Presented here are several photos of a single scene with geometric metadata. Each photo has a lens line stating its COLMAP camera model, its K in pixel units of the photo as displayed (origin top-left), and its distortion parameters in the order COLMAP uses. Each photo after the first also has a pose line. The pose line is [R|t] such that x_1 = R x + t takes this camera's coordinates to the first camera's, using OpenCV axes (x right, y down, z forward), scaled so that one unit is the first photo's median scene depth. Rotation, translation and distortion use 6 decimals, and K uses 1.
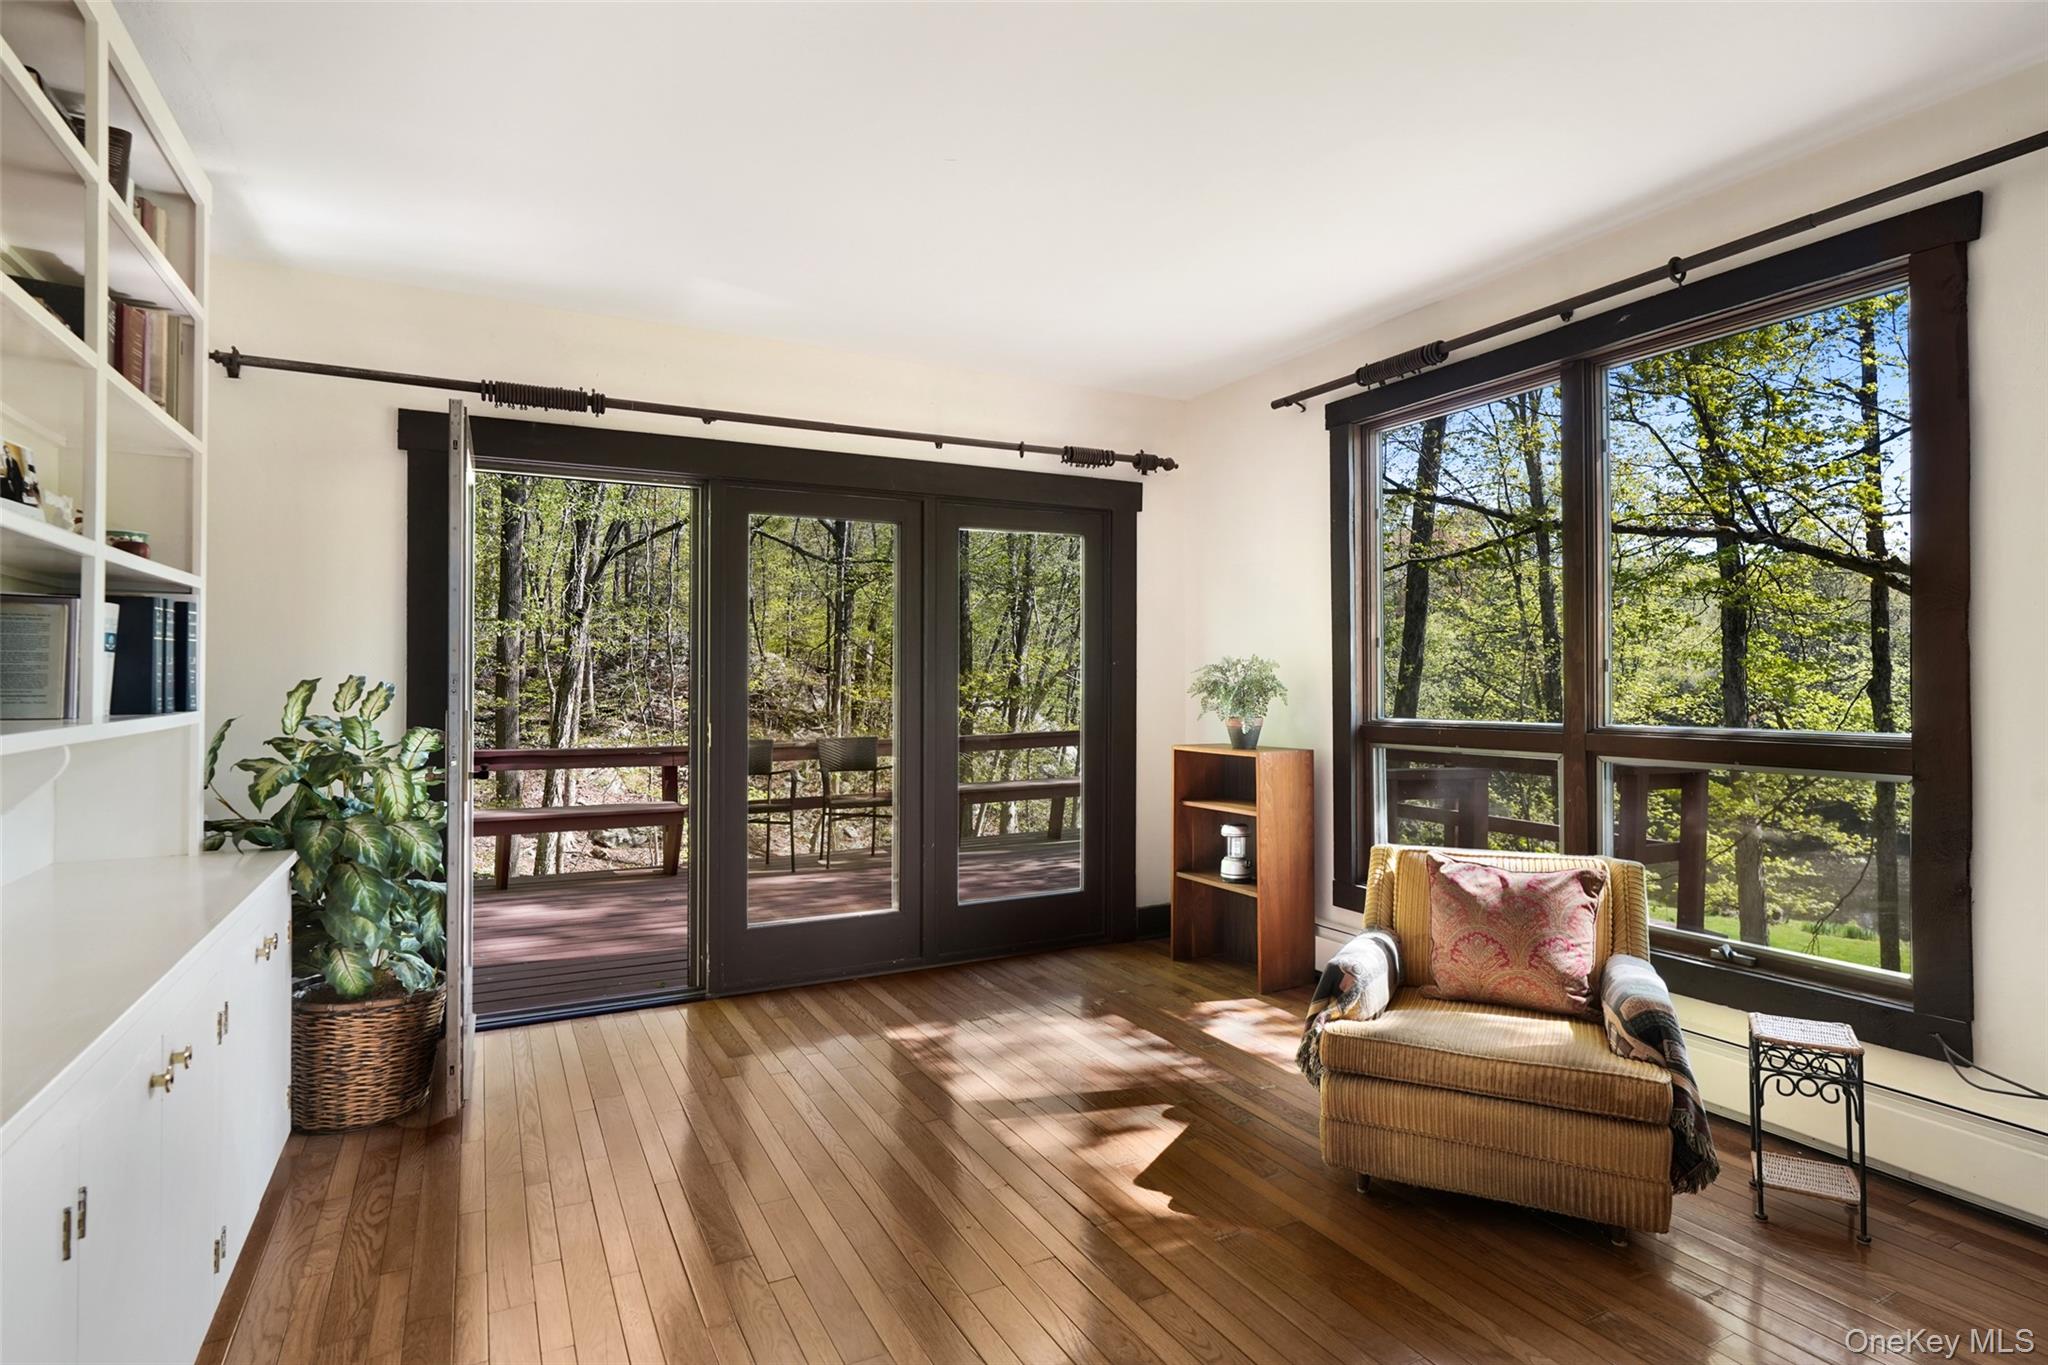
lens RADIAL K [[1085.1, 0, 1030.7], [0, 1085.1, 676.7], [0, 0, 1]] dist [-0.002301, -0.001692]
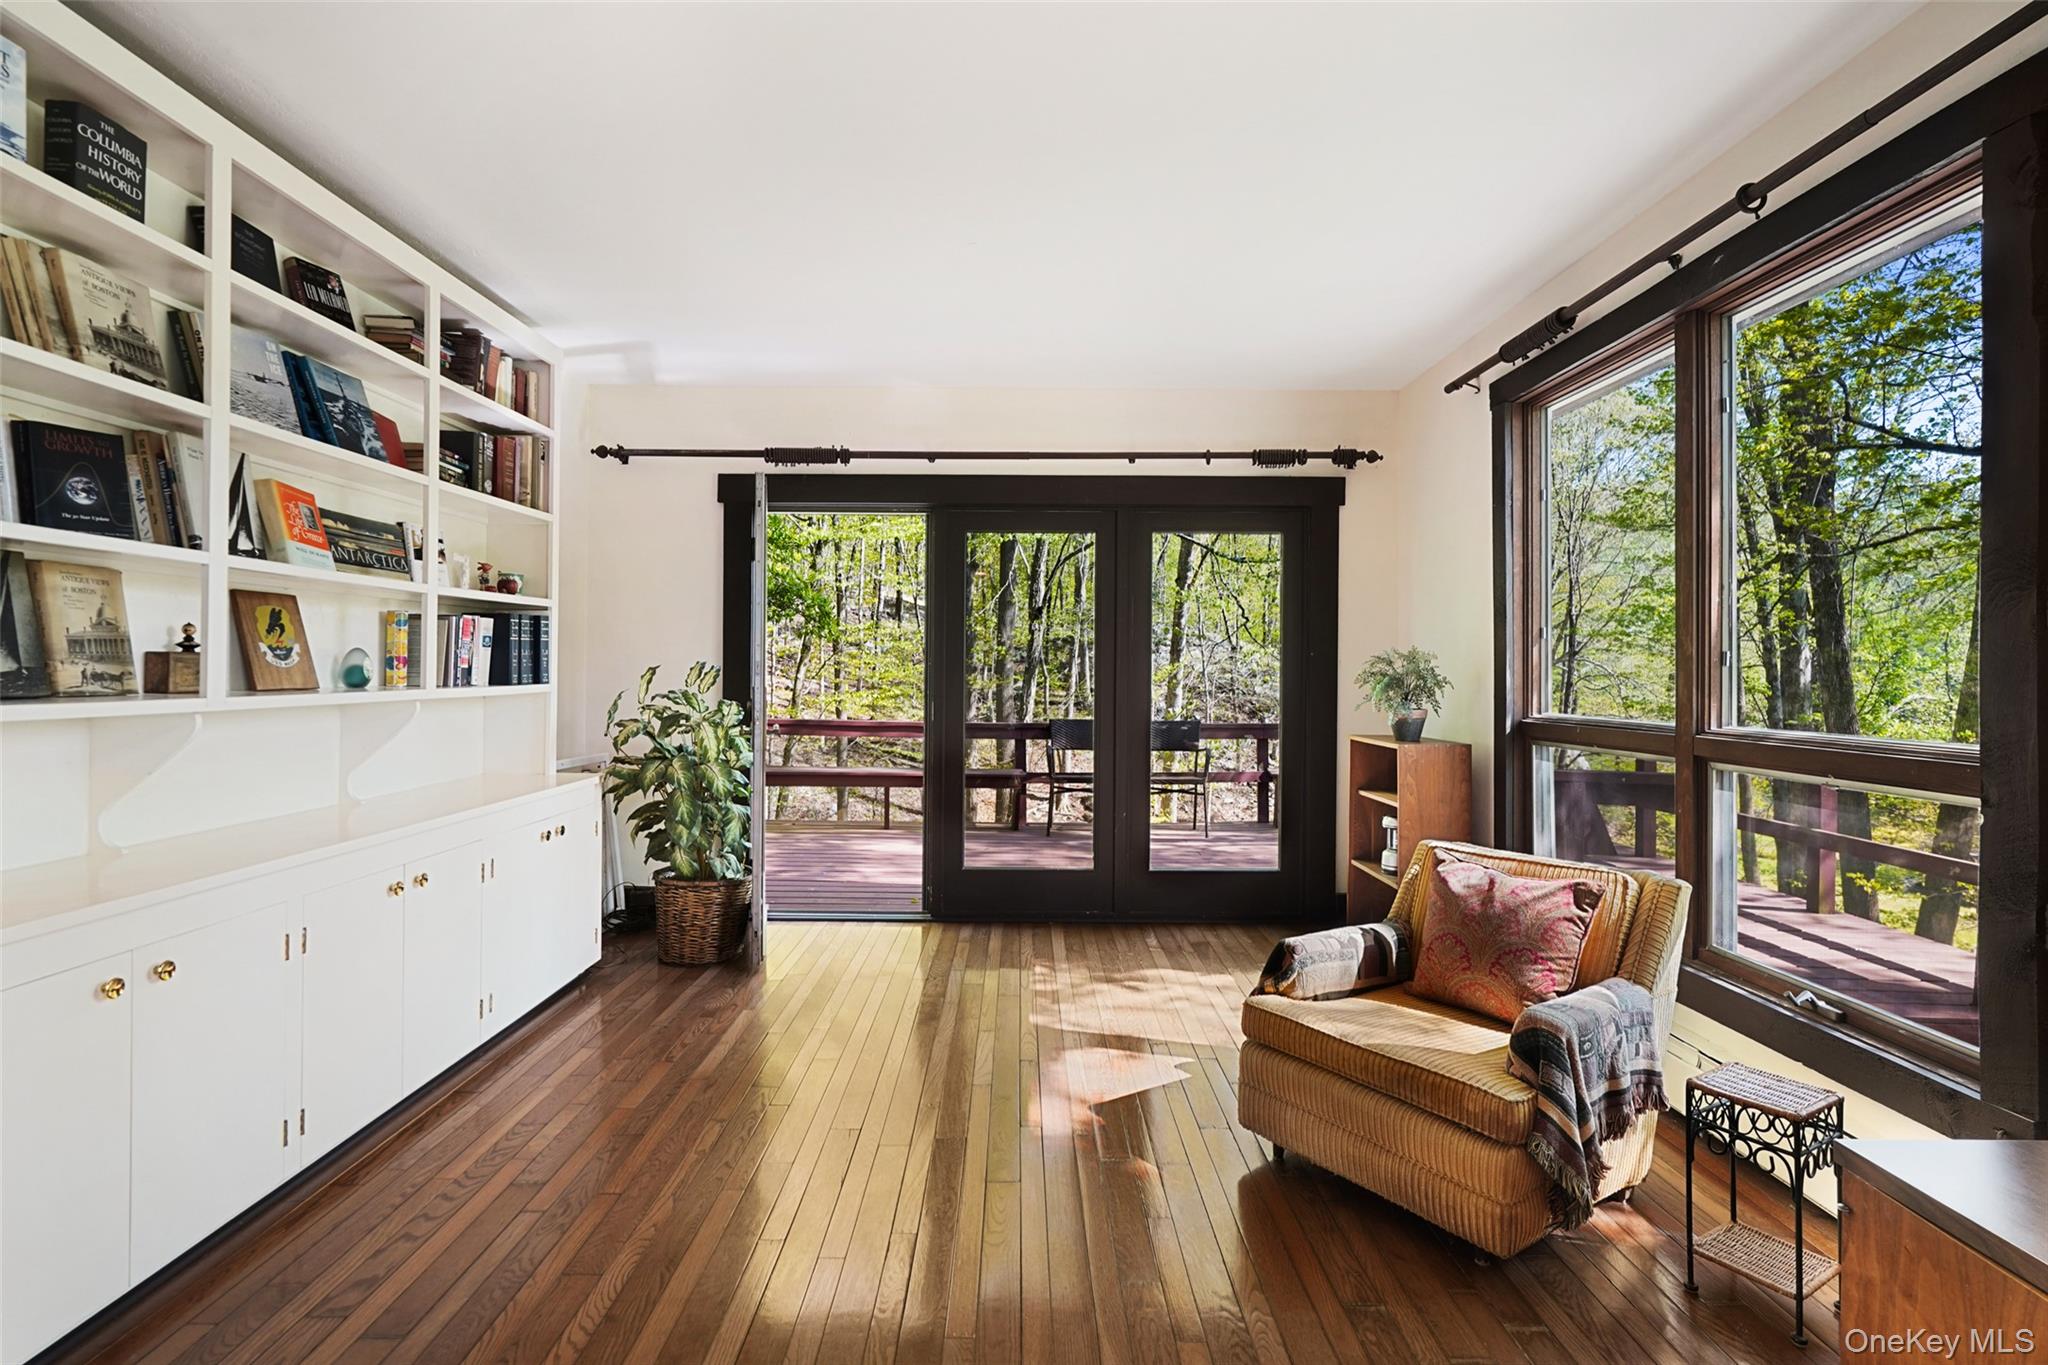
lens RADIAL K [[1032.0, 0, 1025.0], [0, 1032.0, 674.3], [0, 0, 1]] dist [-0.010744, 0.001567]
pose [[0.874836, 0.012064, -0.484269, 0.397915], [-0.007610, 0.999909, 0.011161, -0.002412], [0.484360, -0.006079, 0.874848, 0.007558]]
